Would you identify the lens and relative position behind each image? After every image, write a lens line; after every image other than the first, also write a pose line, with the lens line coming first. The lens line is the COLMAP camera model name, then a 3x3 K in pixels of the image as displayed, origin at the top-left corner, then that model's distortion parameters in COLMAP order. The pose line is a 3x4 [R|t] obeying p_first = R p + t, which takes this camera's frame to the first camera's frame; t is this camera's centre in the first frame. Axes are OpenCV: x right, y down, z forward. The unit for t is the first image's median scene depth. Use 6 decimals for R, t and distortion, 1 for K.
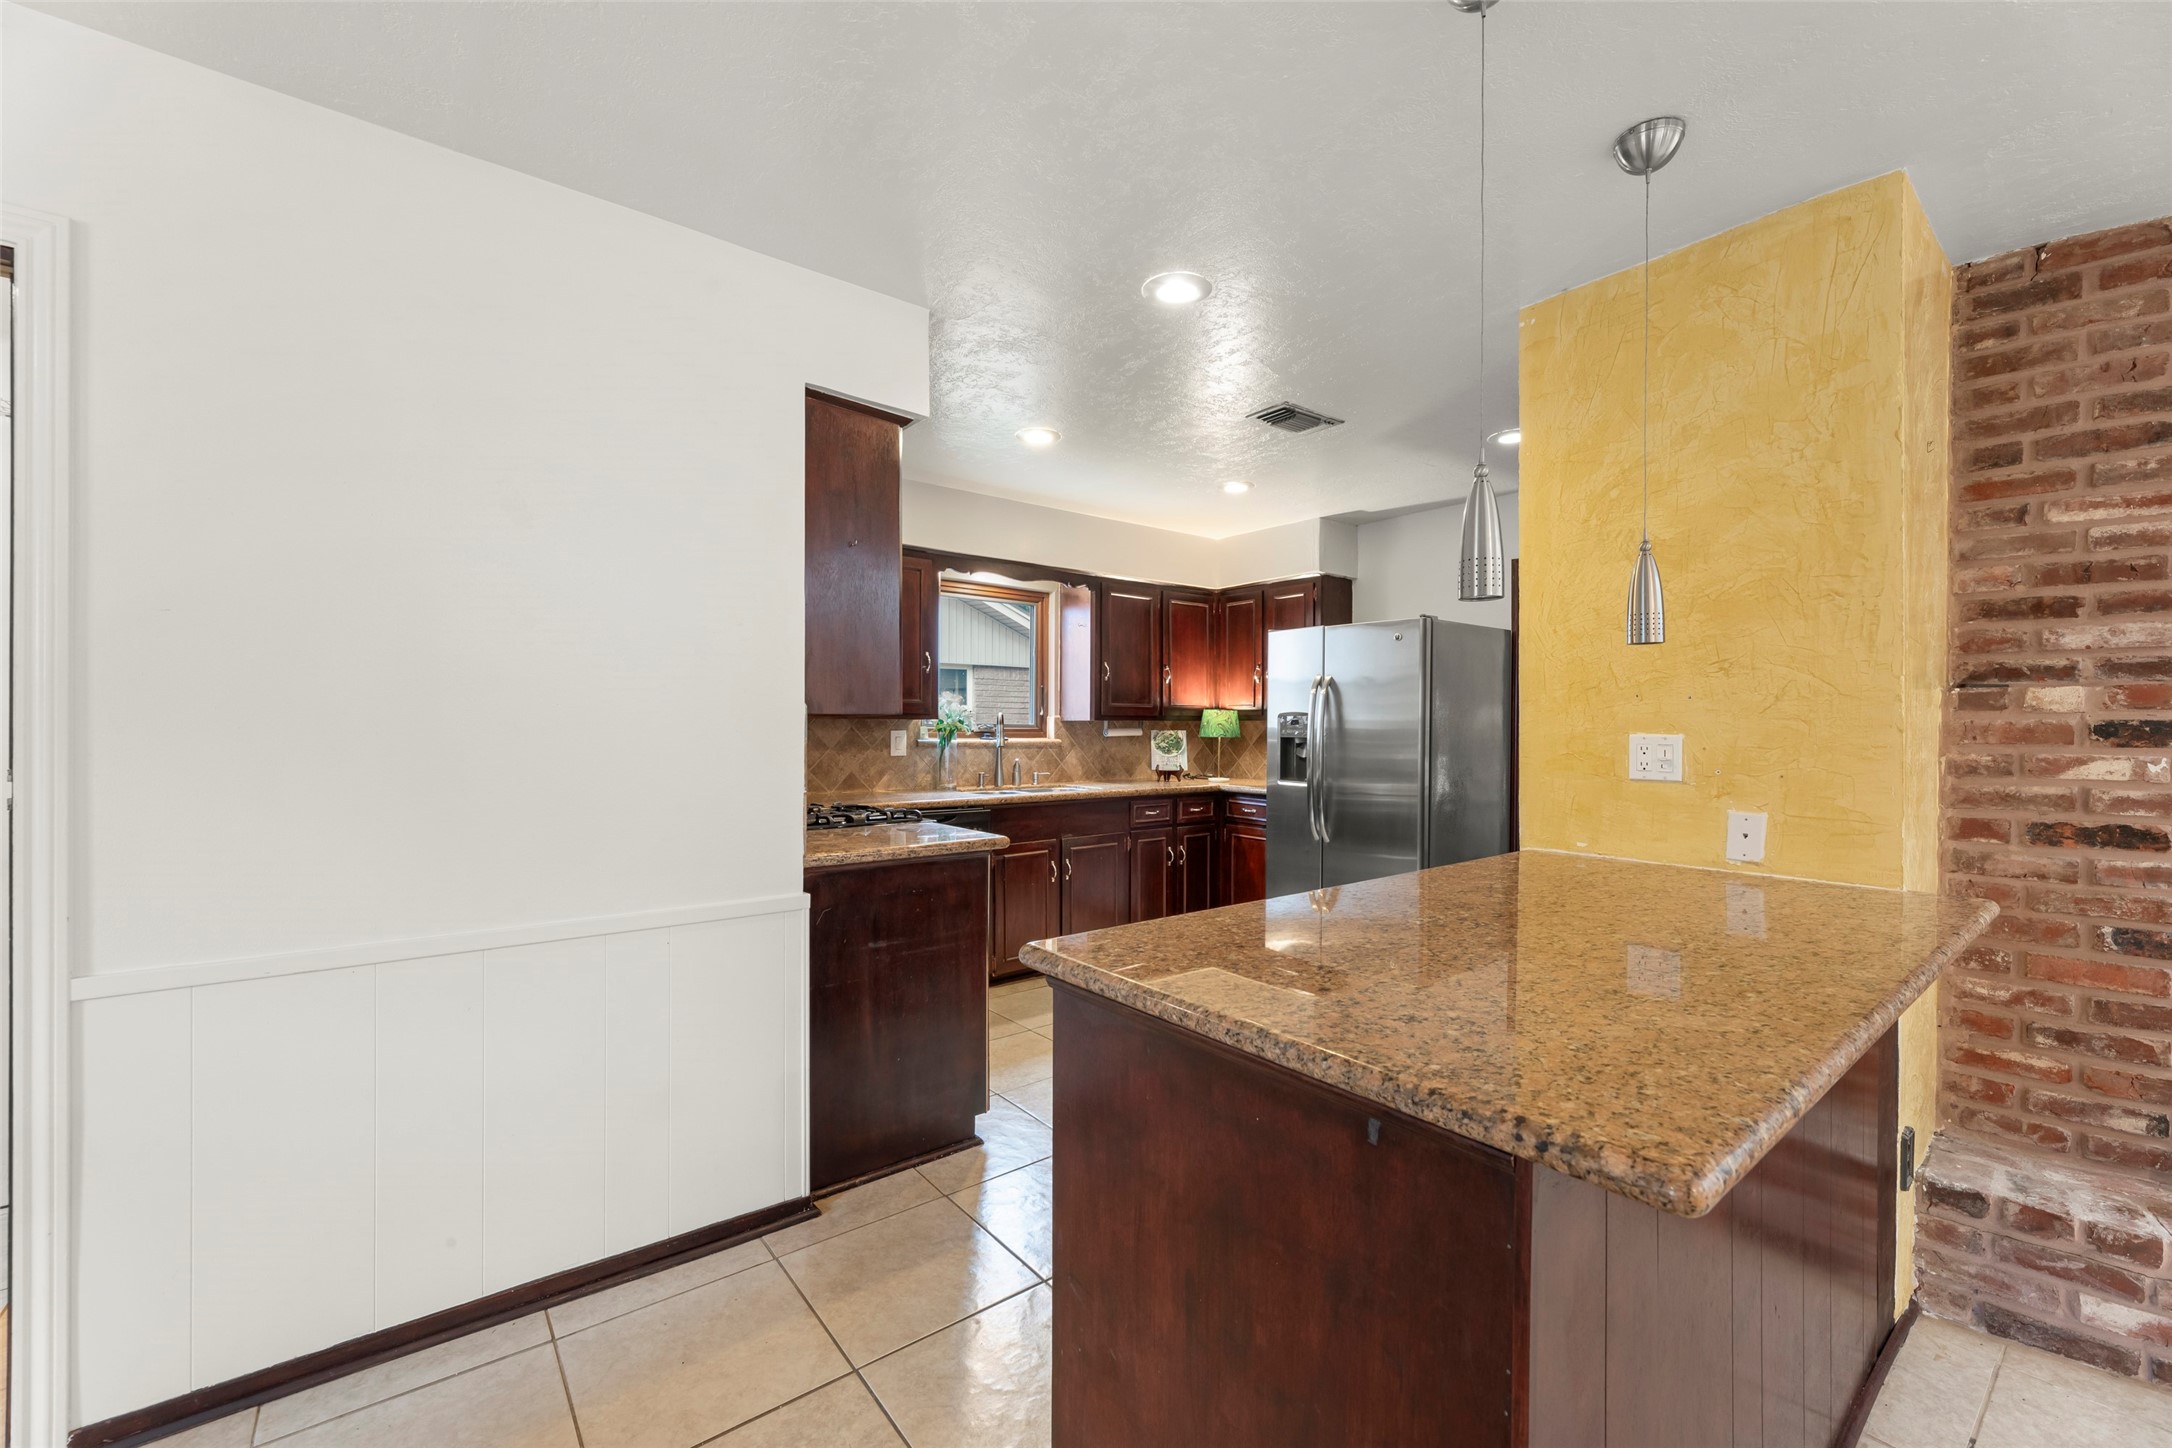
lens RADIAL K [[882.6, 0, 1081.3], [0, 882.6, 725.6], [0, 0, 1]] dist [-0.002359, -0.000016]
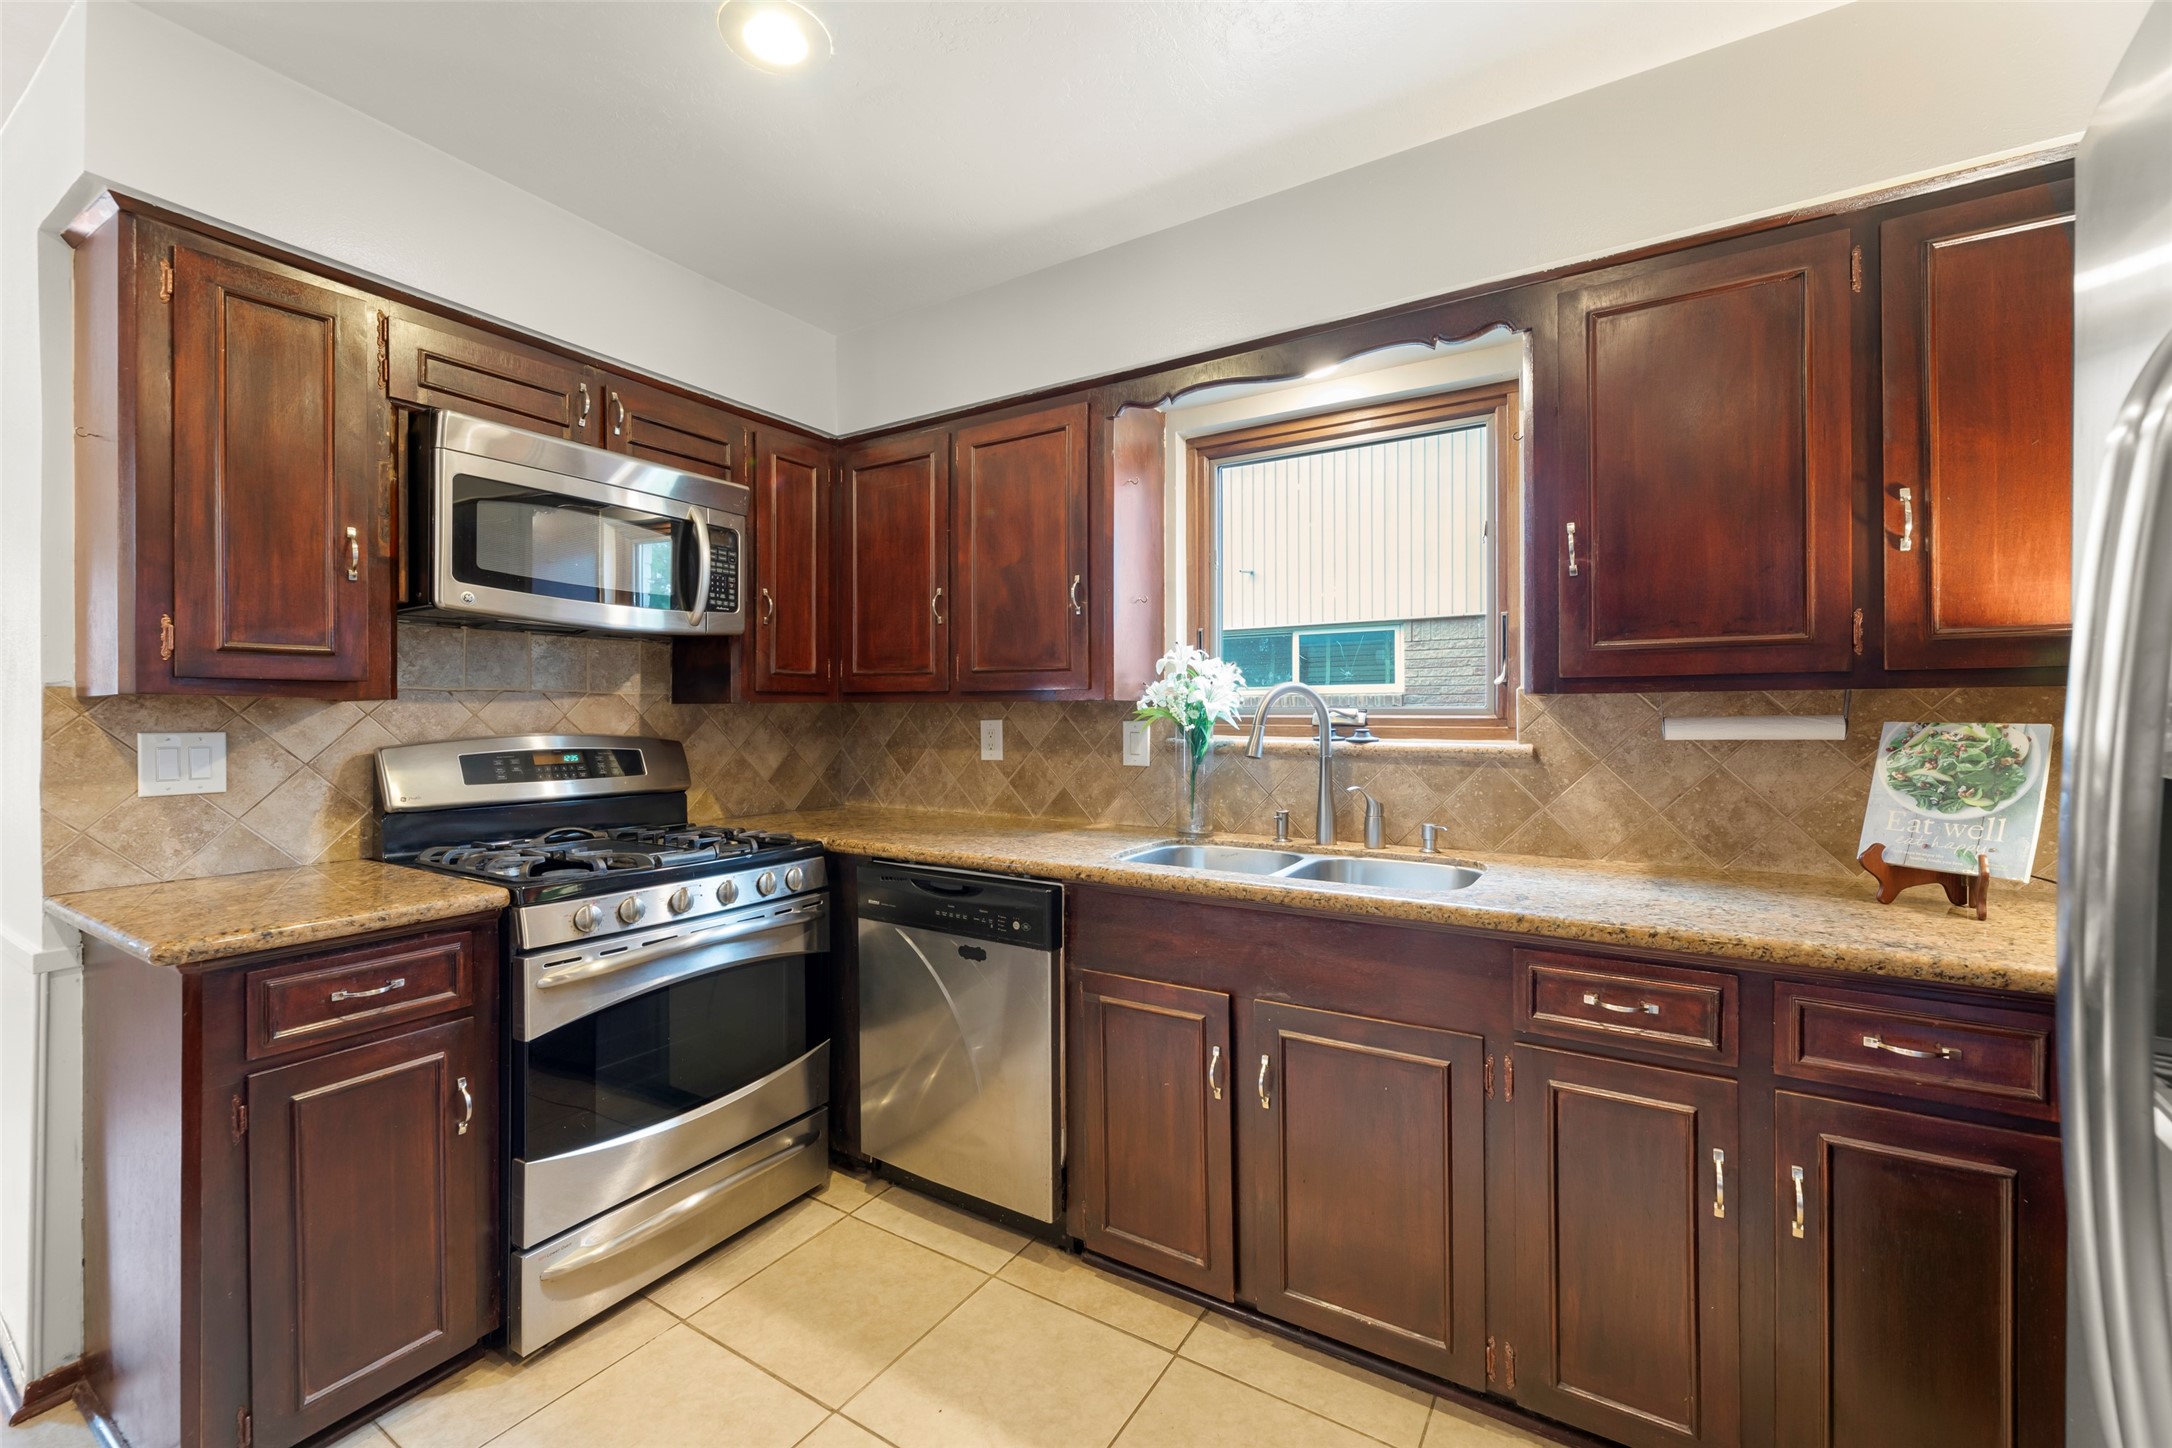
lens RADIAL K [[885.0, 0, 1092.3], [0, 885.0, 718.3], [0, 0, 1]] dist [-0.000536, 0.000018]
pose [[0.331871, -0.000652, -0.943325, 0.286421], [0.003483, 0.999994, 0.000534, 0.003102], [0.943318, -0.003463, 0.331871, 0.705471]]
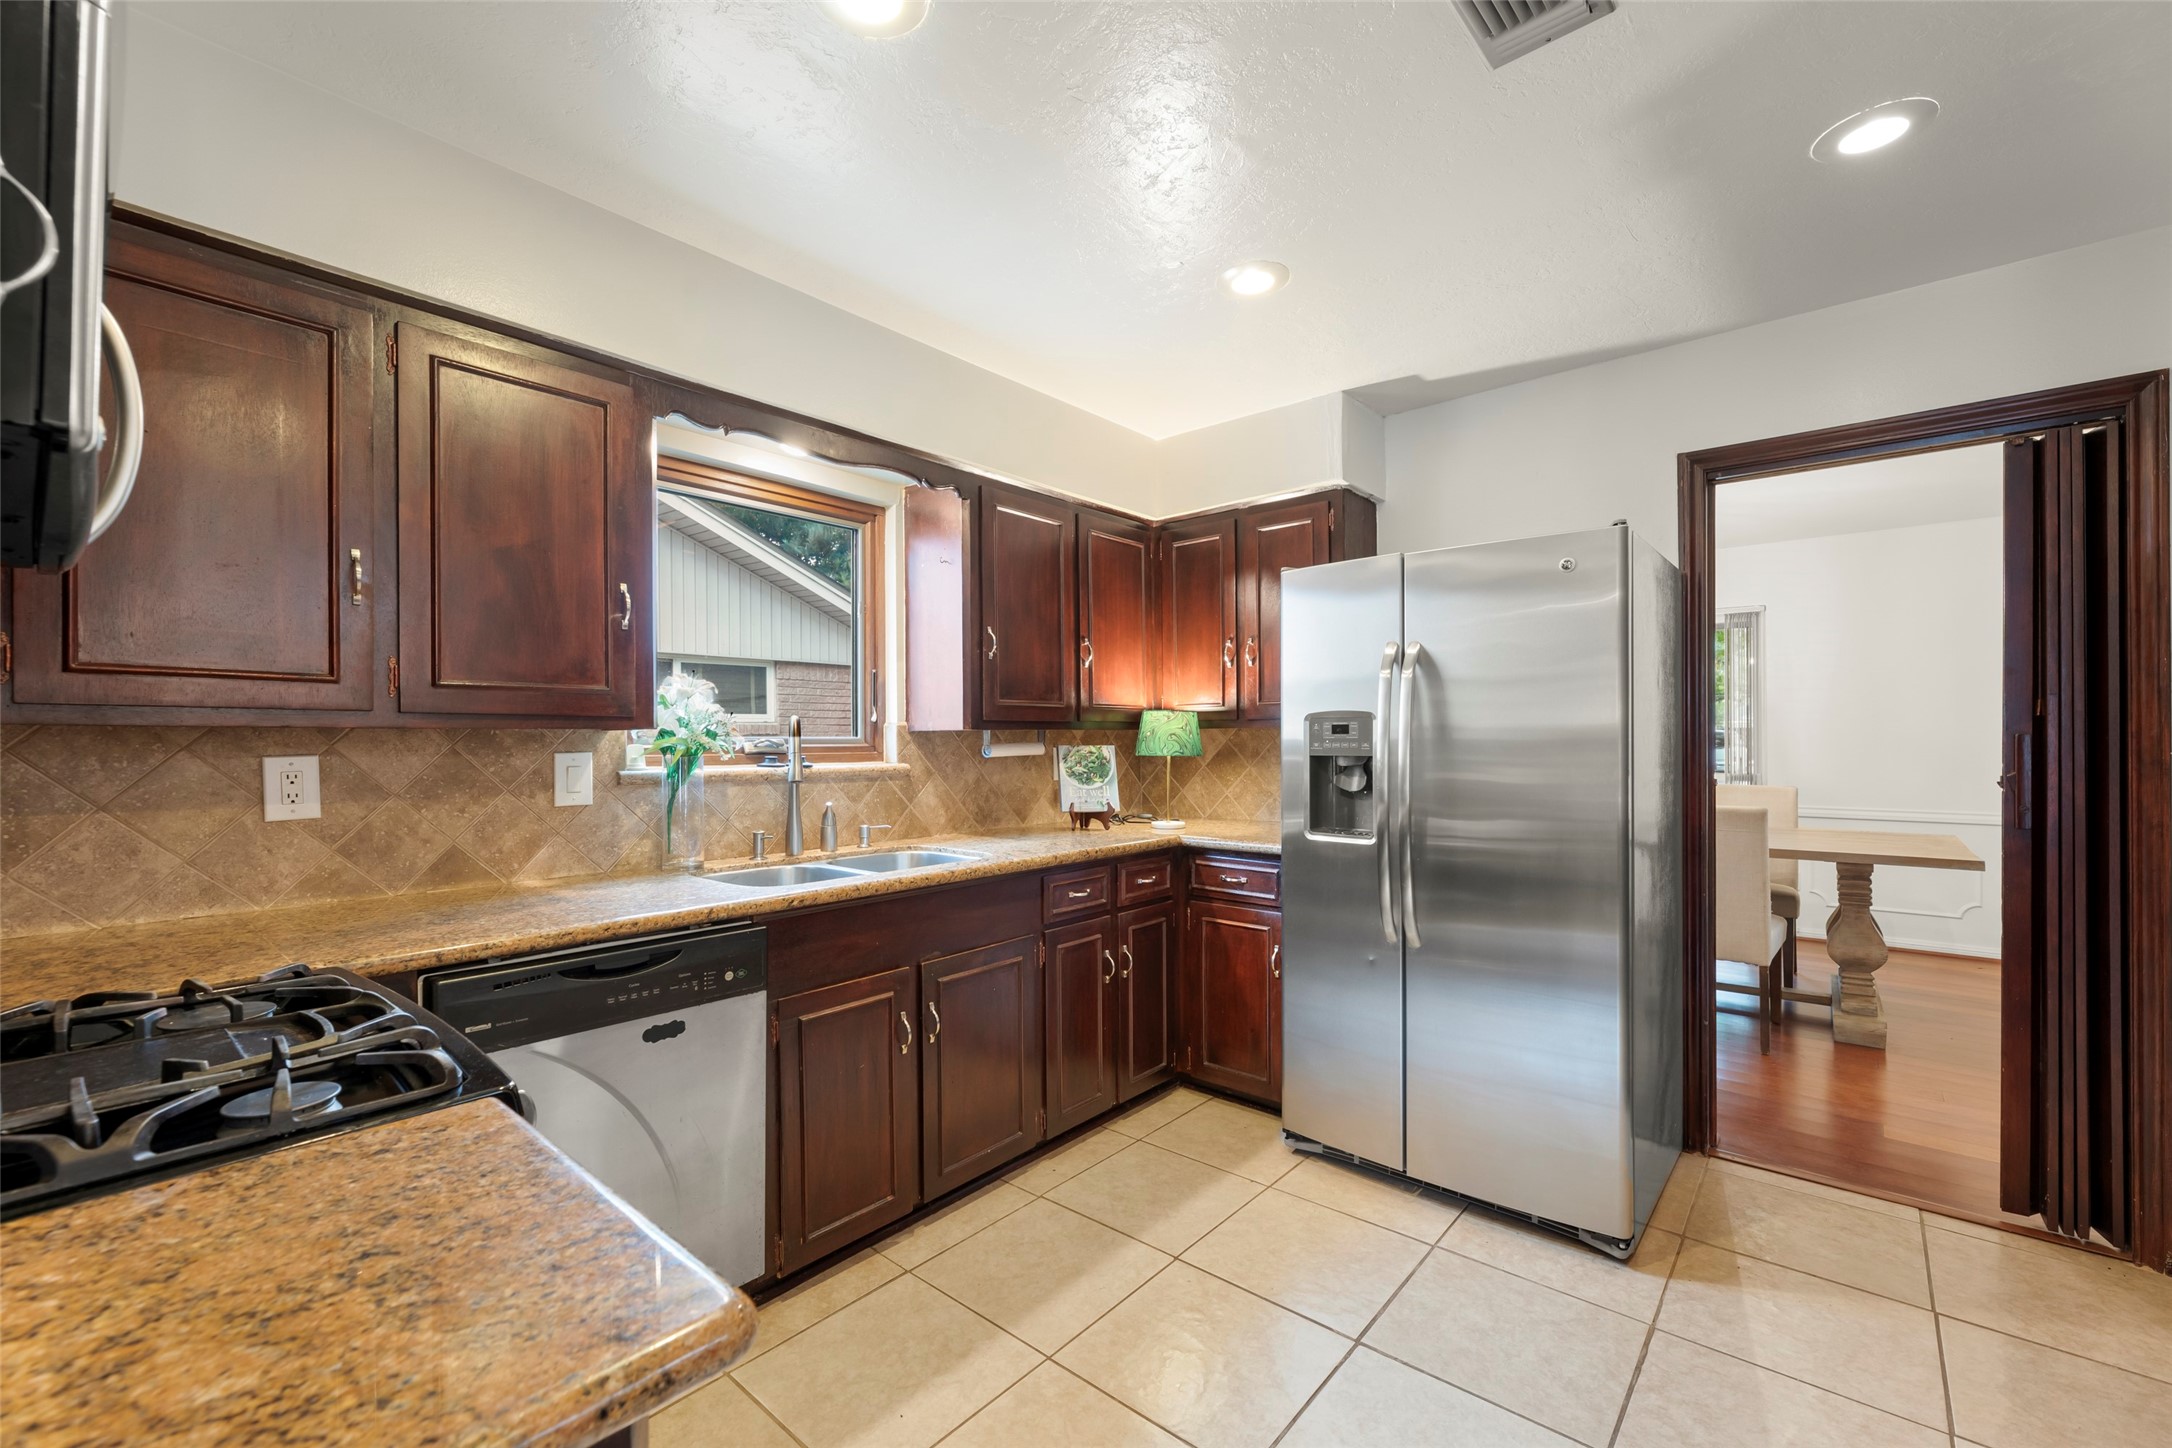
lens RADIAL K [[897.0, 0, 1071.7], [0, 897.0, 741.1], [0, 0, 1]] dist [-0.001060, -0.000110]
pose [[0.983718, -0.011061, 0.179376, -0.024090], [0.010780, 0.999939, 0.002542, 0.000683], [-0.179393, -0.000567, 0.983777, 0.420937]]
